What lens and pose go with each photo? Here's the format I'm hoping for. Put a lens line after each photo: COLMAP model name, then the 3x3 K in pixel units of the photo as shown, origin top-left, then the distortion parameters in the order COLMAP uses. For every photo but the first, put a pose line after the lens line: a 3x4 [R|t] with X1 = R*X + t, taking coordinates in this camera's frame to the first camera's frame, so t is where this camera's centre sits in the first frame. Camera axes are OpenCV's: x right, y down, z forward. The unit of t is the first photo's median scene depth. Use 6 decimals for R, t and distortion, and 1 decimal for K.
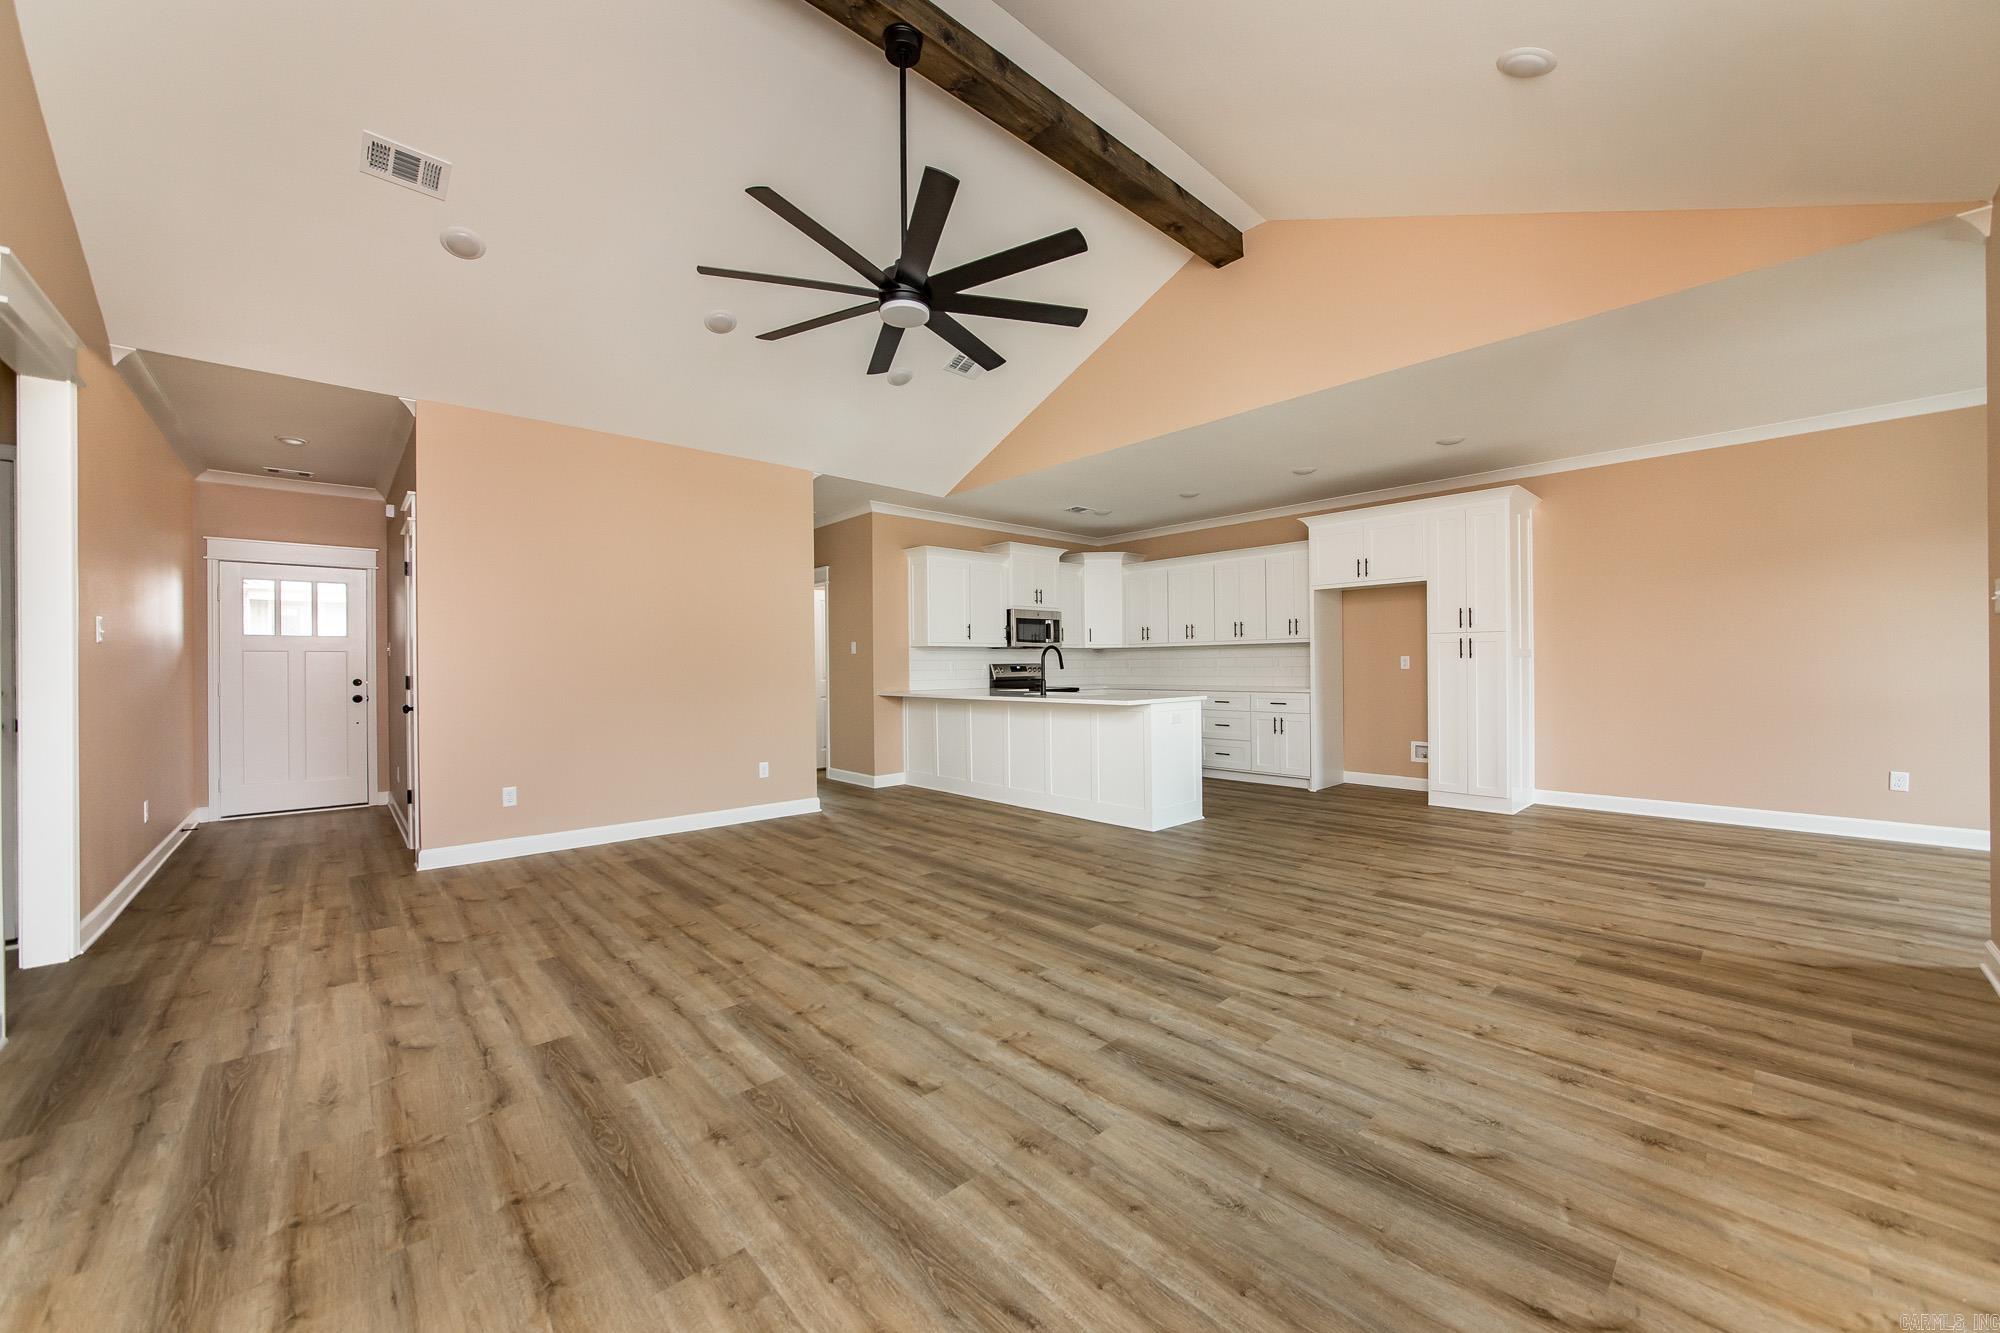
lens RADIAL K [[724.8, 0, 1000.7], [0, 724.8, 664.2], [0, 0, 1]] dist [0.001672, 0.000053]
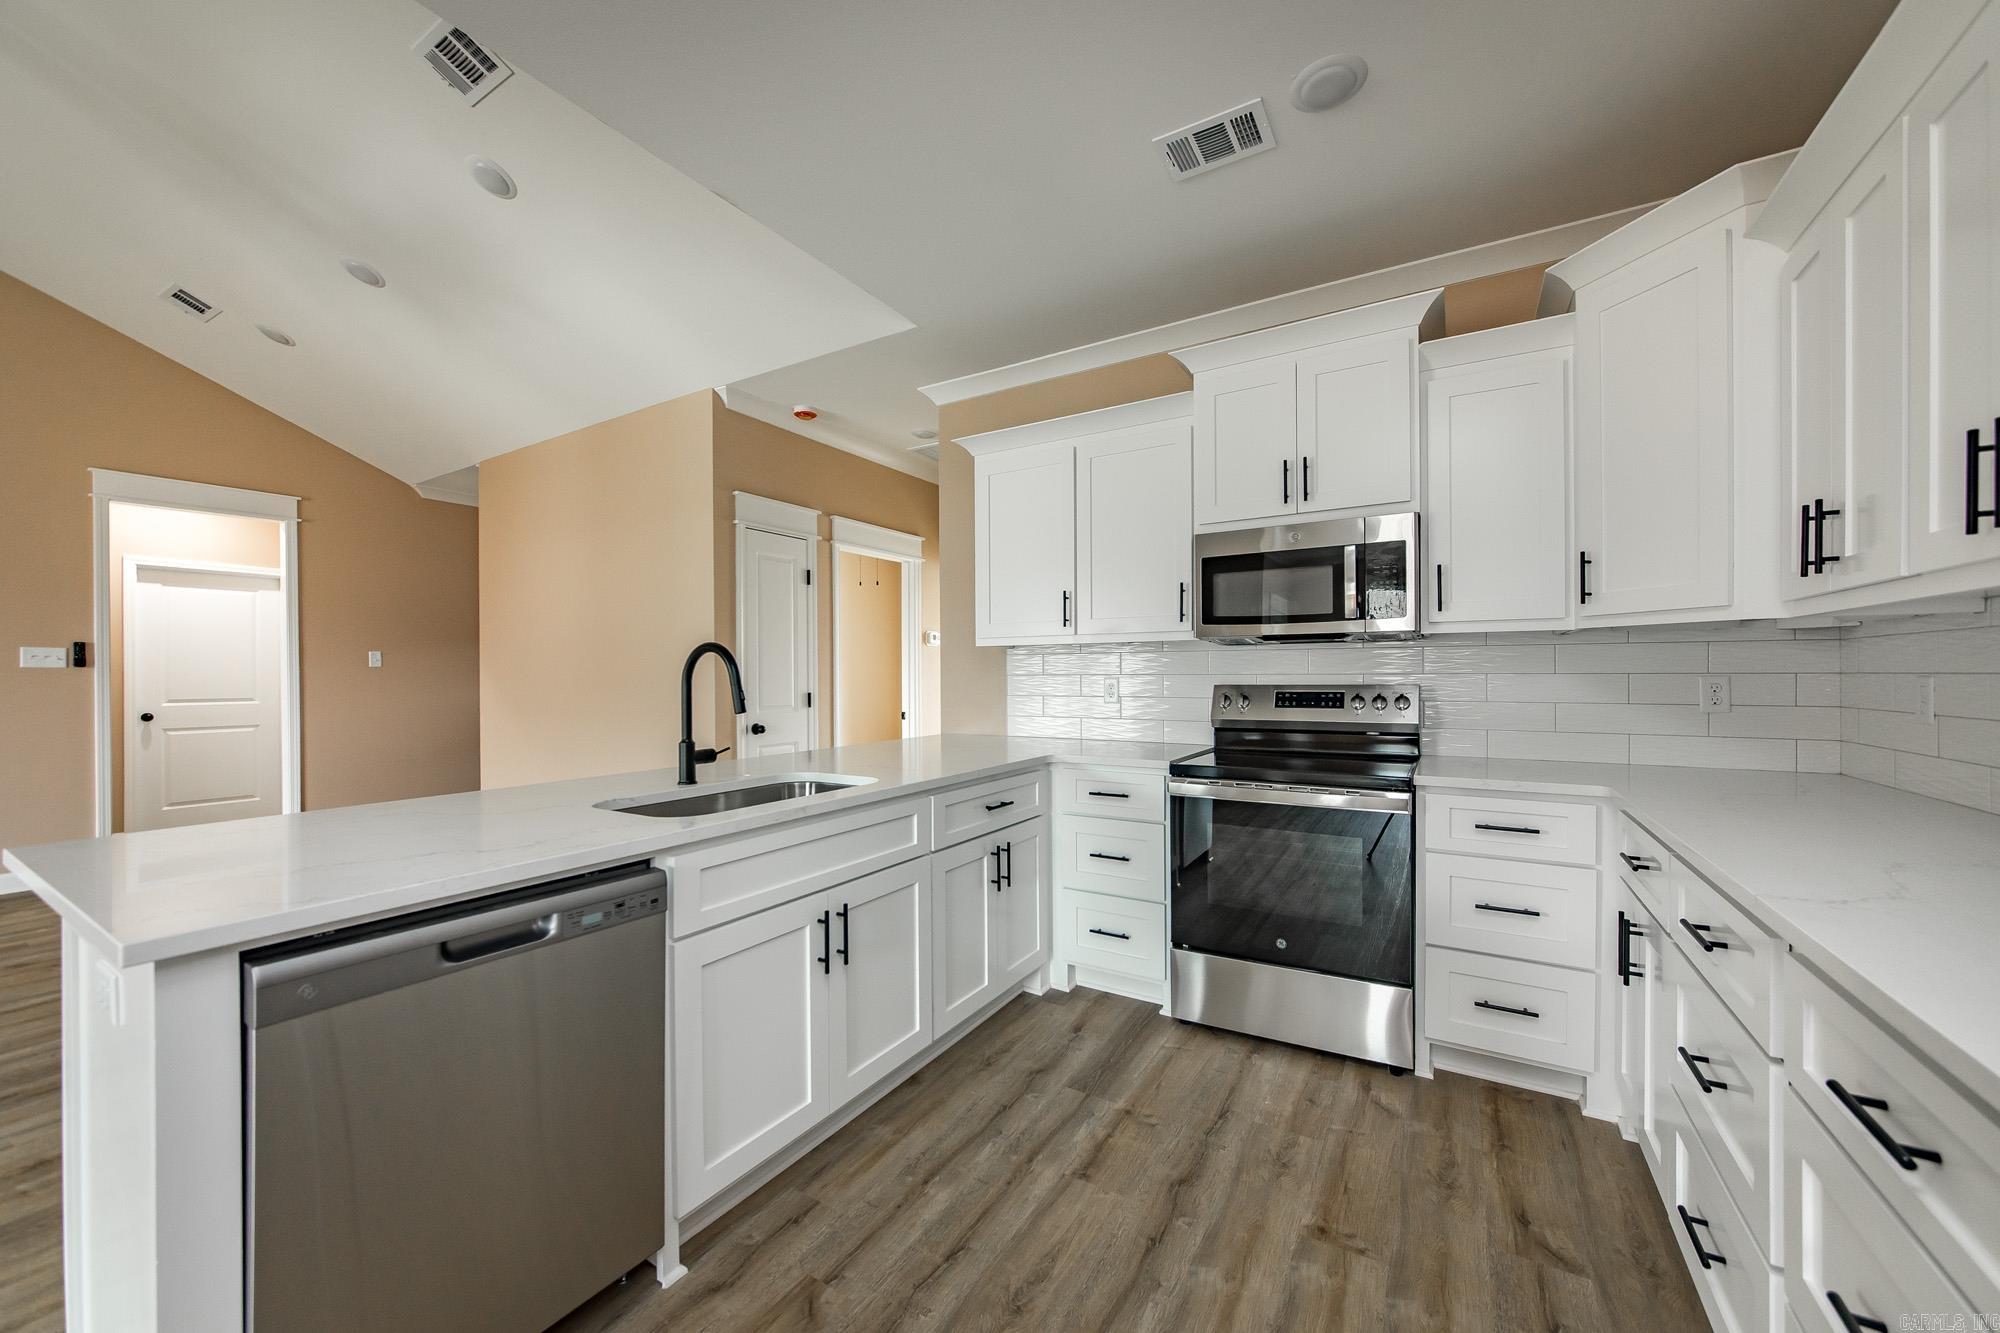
lens RADIAL K [[724.8, 0, 1014.0], [0, 724.8, 678.8], [0, 0, 1]] dist [0.001672, 0.000053]
pose [[0.272916, 0.009654, -0.961989, 0.372546], [-0.001635, 0.999953, 0.009571, -0.007905], [0.962036, -0.001039, 0.272919, 0.880389]]
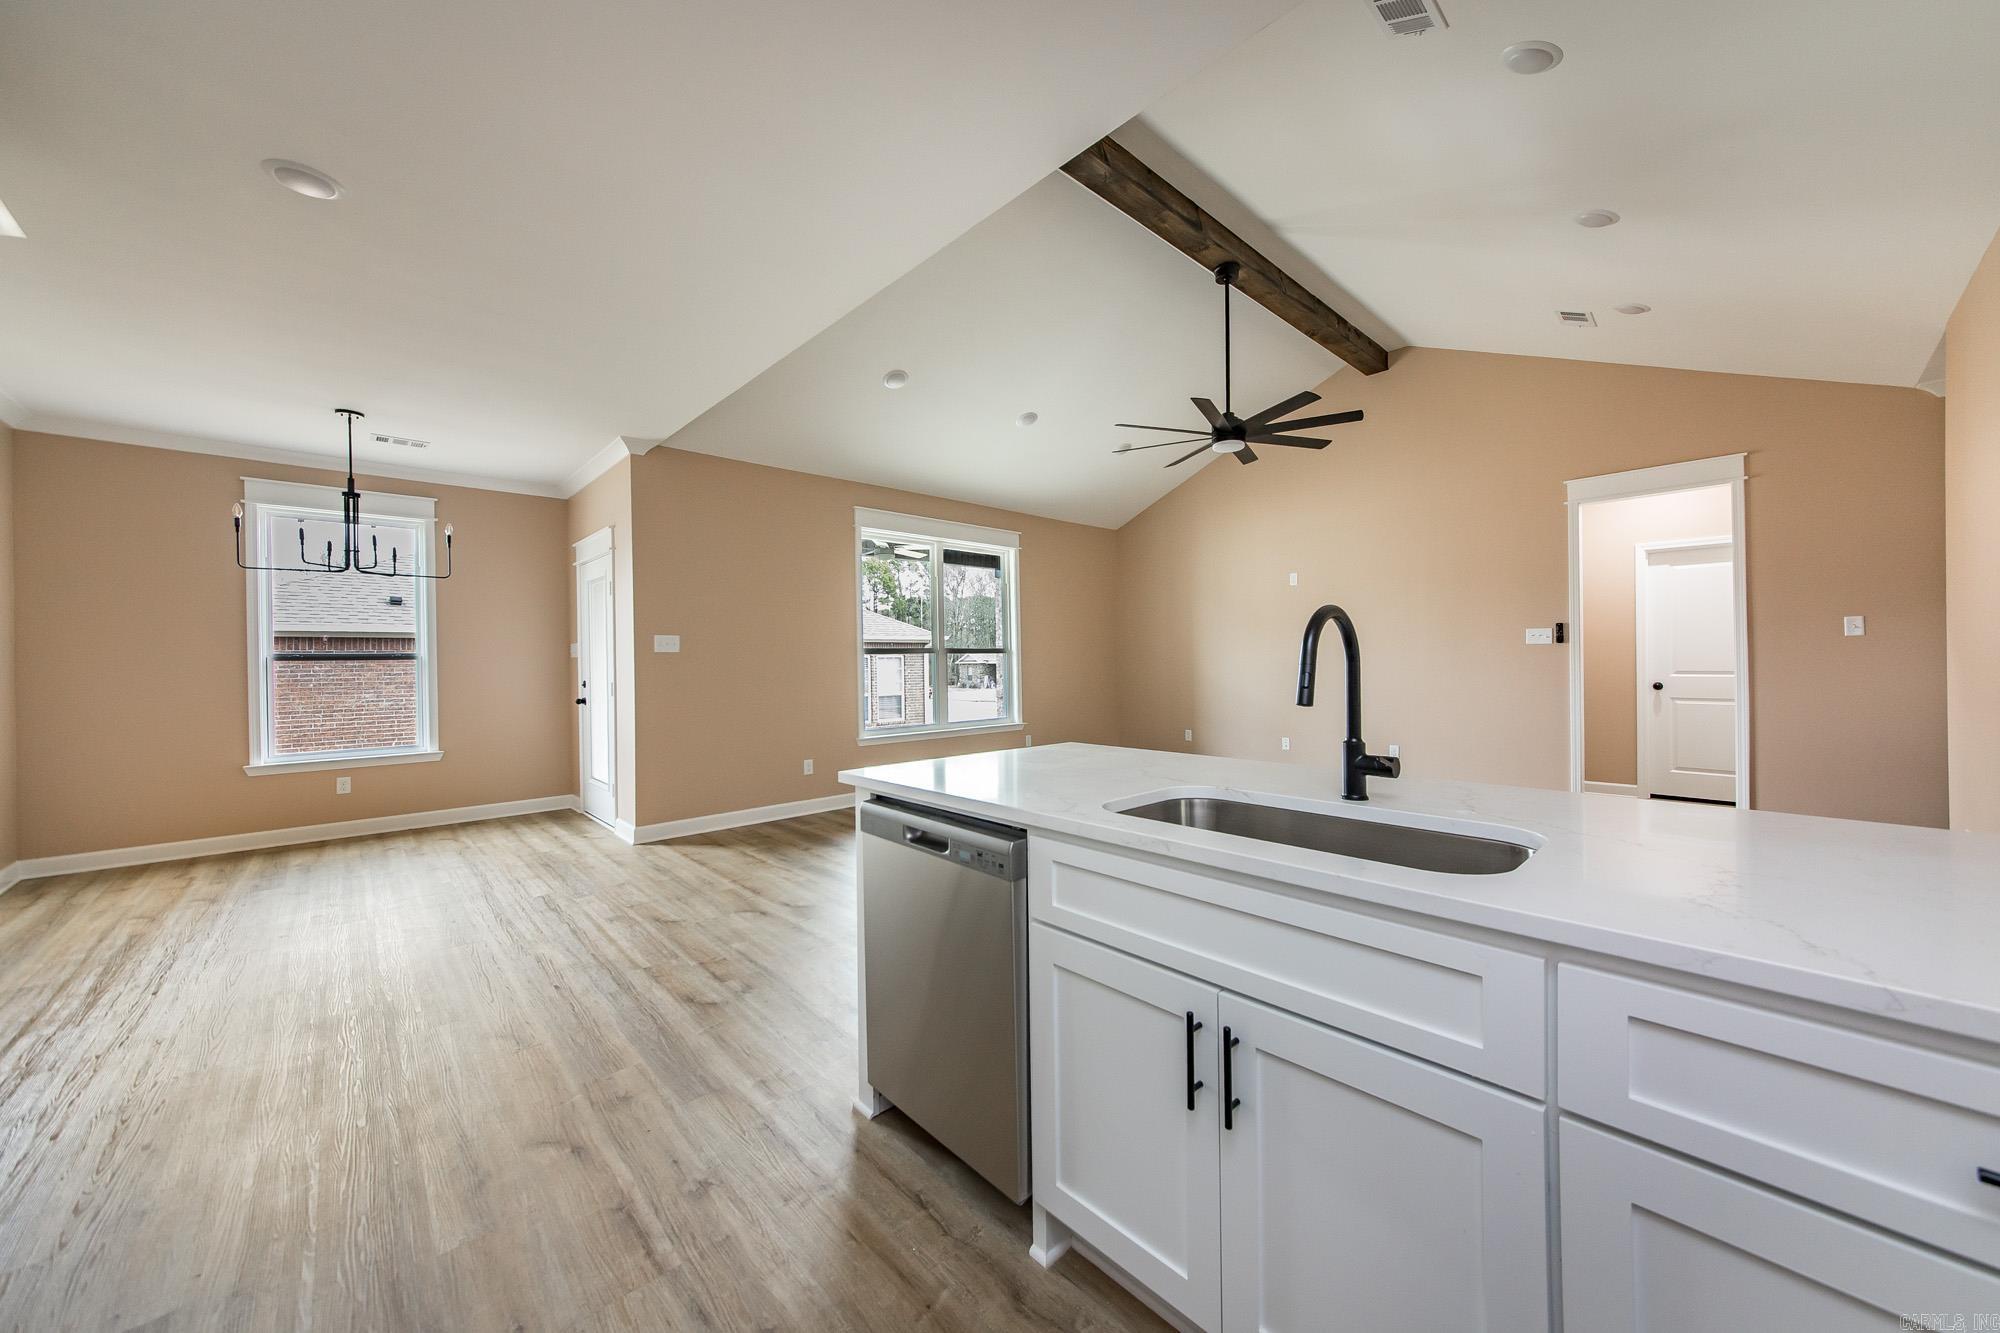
lens RADIAL K [[724.8, 0, 1011.8], [0, 724.8, 660.2], [0, 0, 1]] dist [0.001672, 0.000053]
pose [[-0.999827, 0.016796, -0.008018, 0.257920], [0.016756, 0.999847, 0.005084, -0.006982], [0.008102, 0.004948, -0.999955, 0.969528]]
